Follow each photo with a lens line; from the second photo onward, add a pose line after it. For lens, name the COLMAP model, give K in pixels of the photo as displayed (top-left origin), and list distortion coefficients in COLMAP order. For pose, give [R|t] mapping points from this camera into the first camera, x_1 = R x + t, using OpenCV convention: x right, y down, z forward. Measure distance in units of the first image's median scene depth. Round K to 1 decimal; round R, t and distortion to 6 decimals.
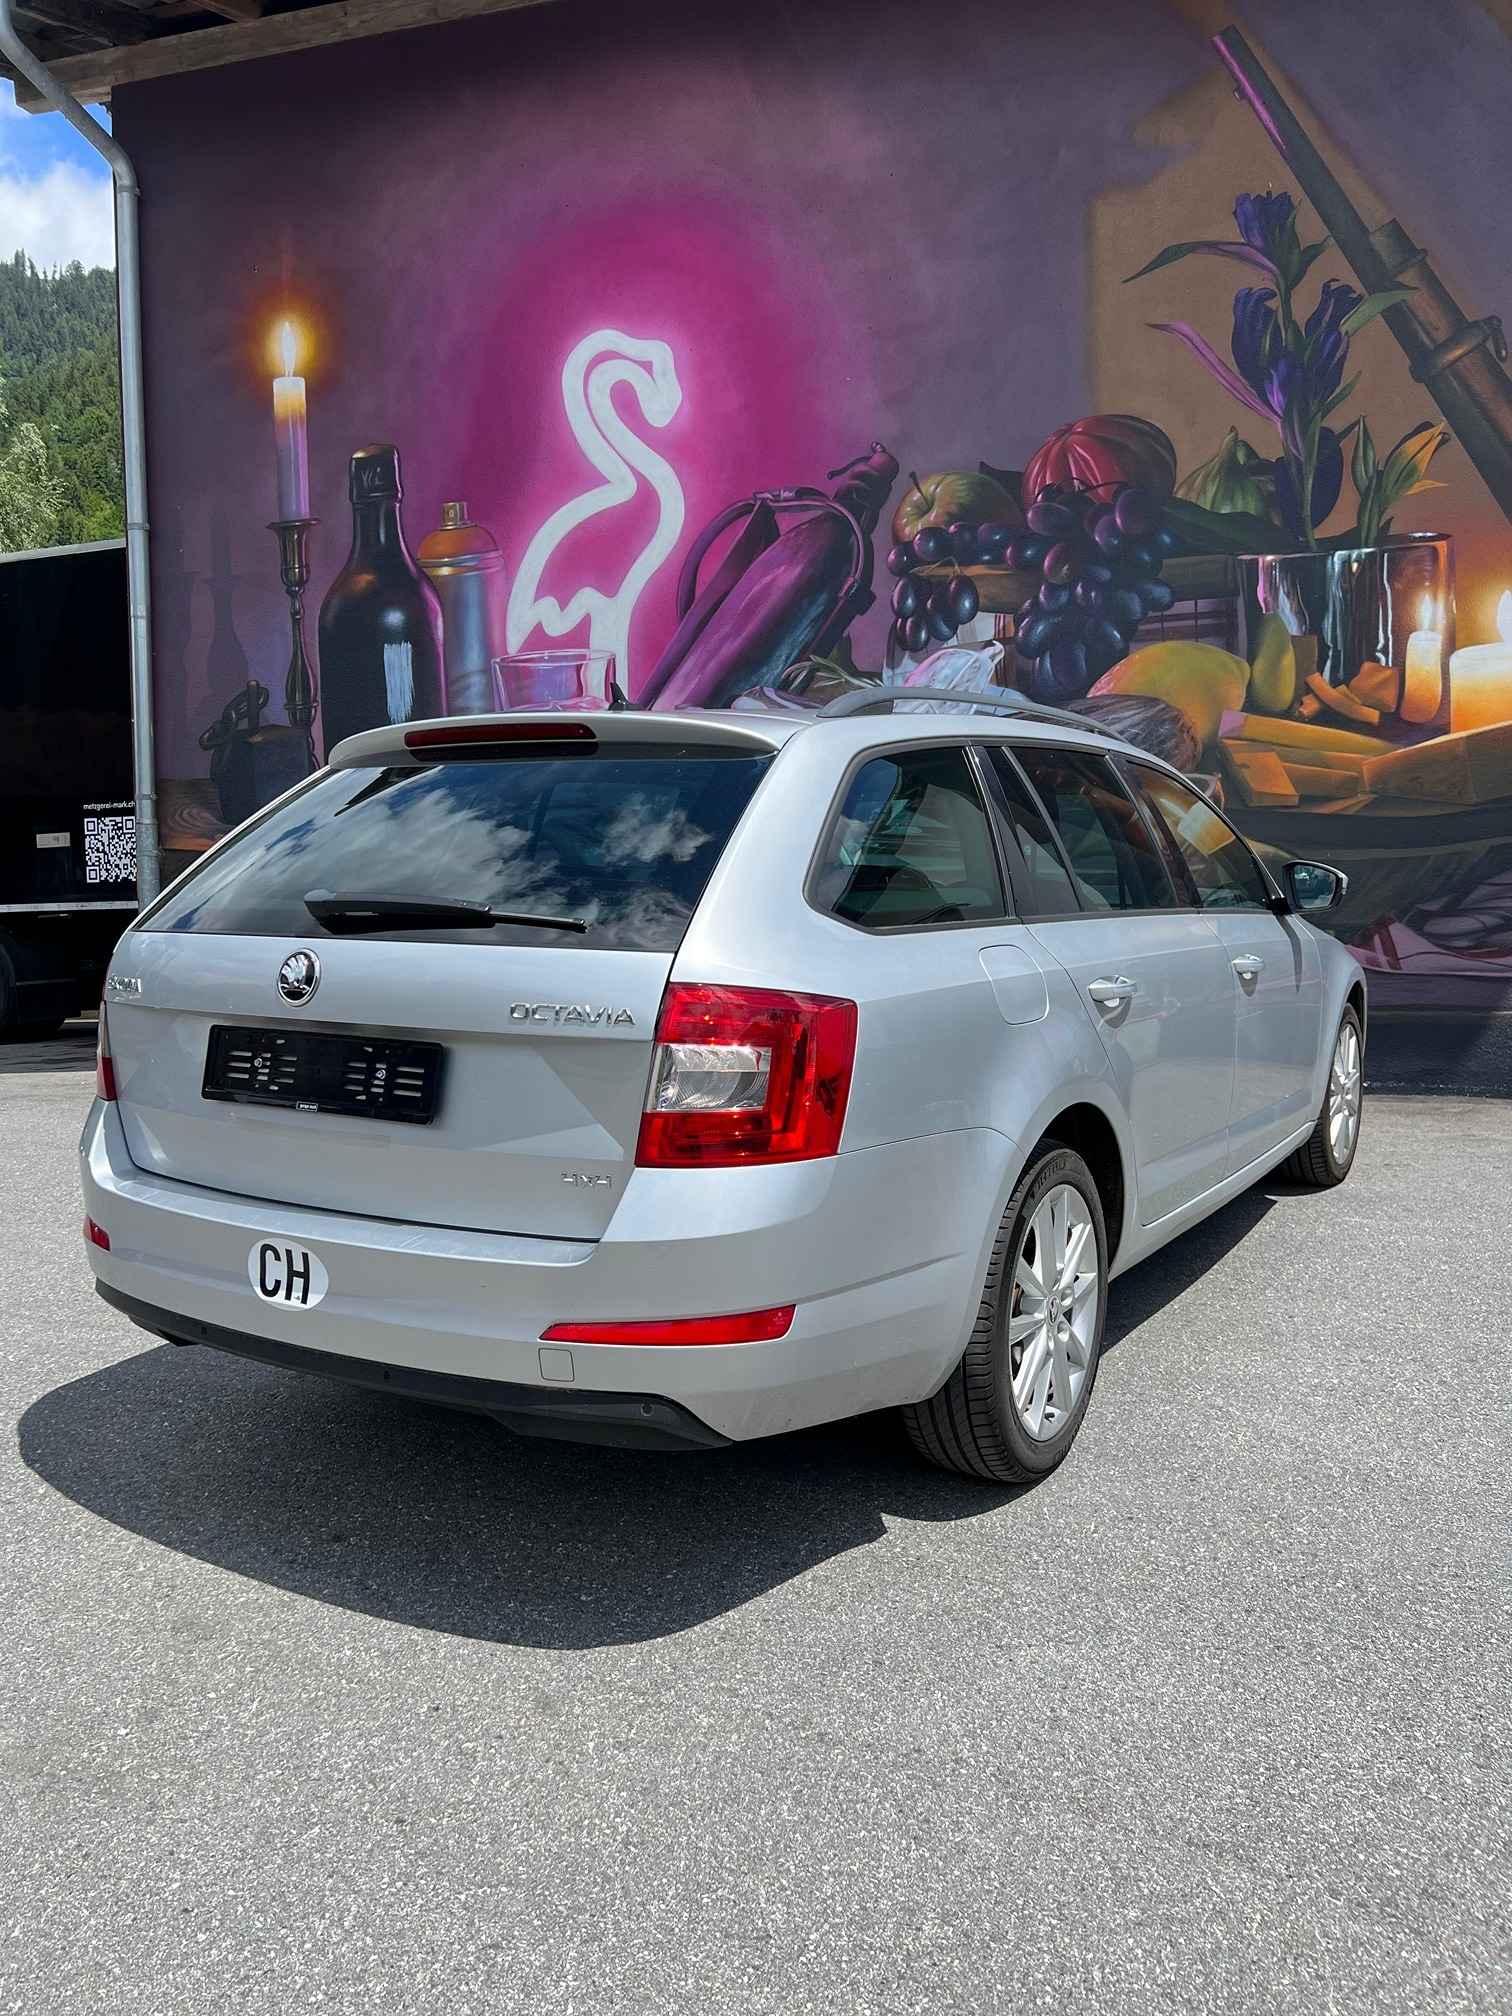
lens RADIAL K [[1551.8, 0, 747.3], [0, 1551.8, 1013.6], [0, 0, 1]] dist [0.055042, -0.065939]
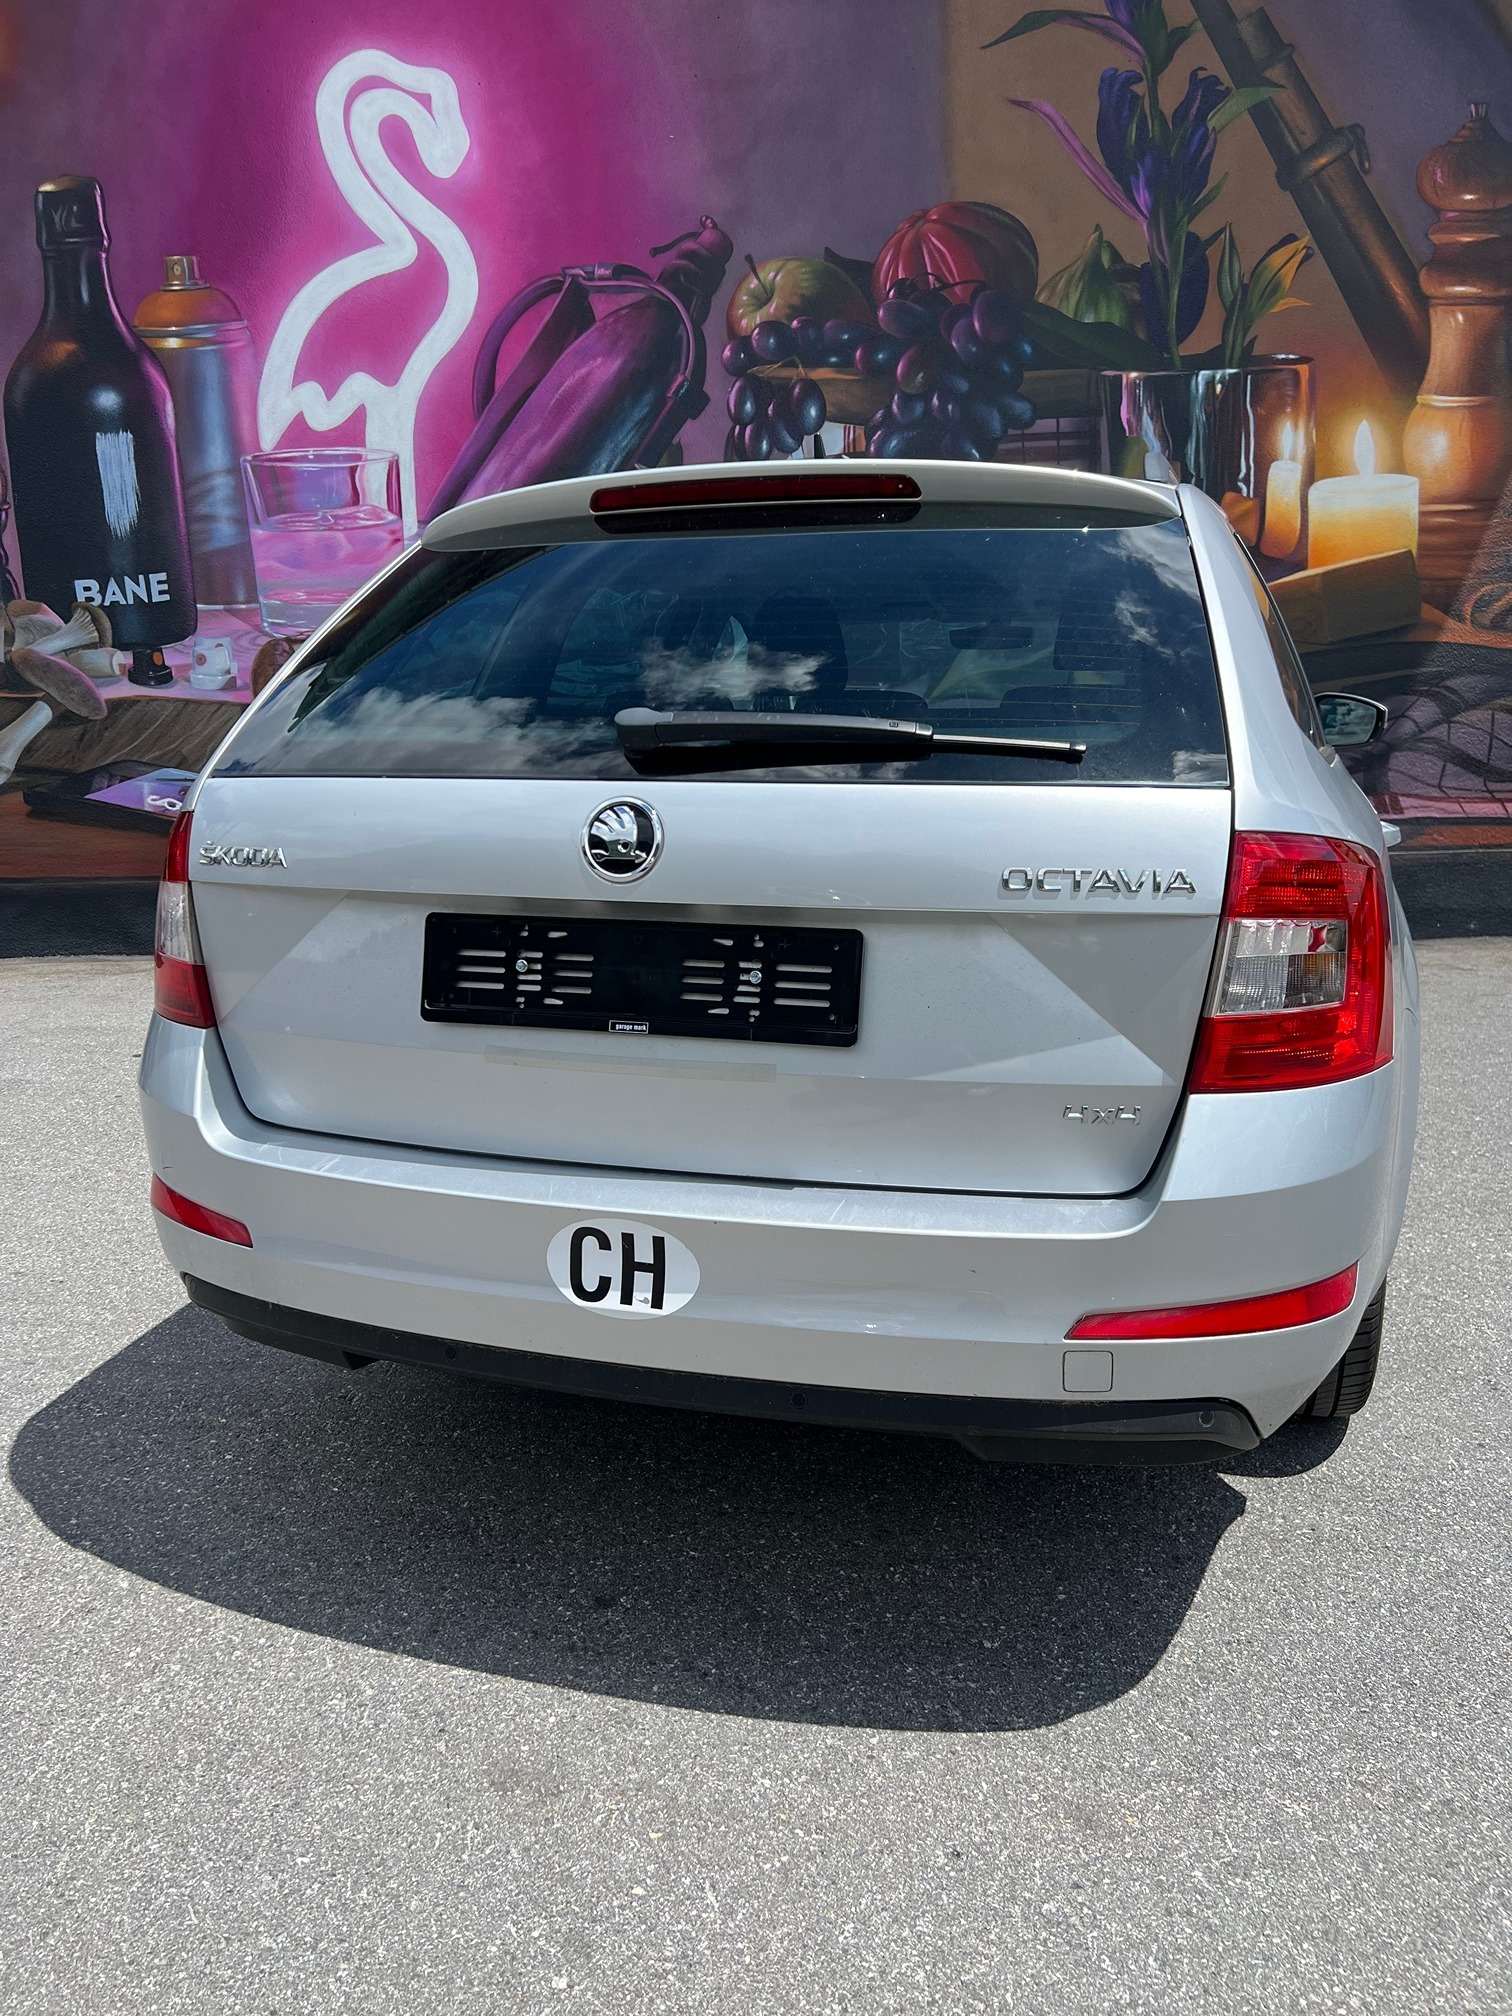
lens RADIAL K [[1551.8, 0, 747.7], [0, 1551.8, 1026.1], [0, 0, 1]] dist [0.055042, -0.065939]
pose [[0.967144, -0.051606, 0.248936, -0.137941], [0.027063, 0.994515, 0.101028, -0.003086], [-0.252784, -0.090971, 0.963236, 0.110764]]
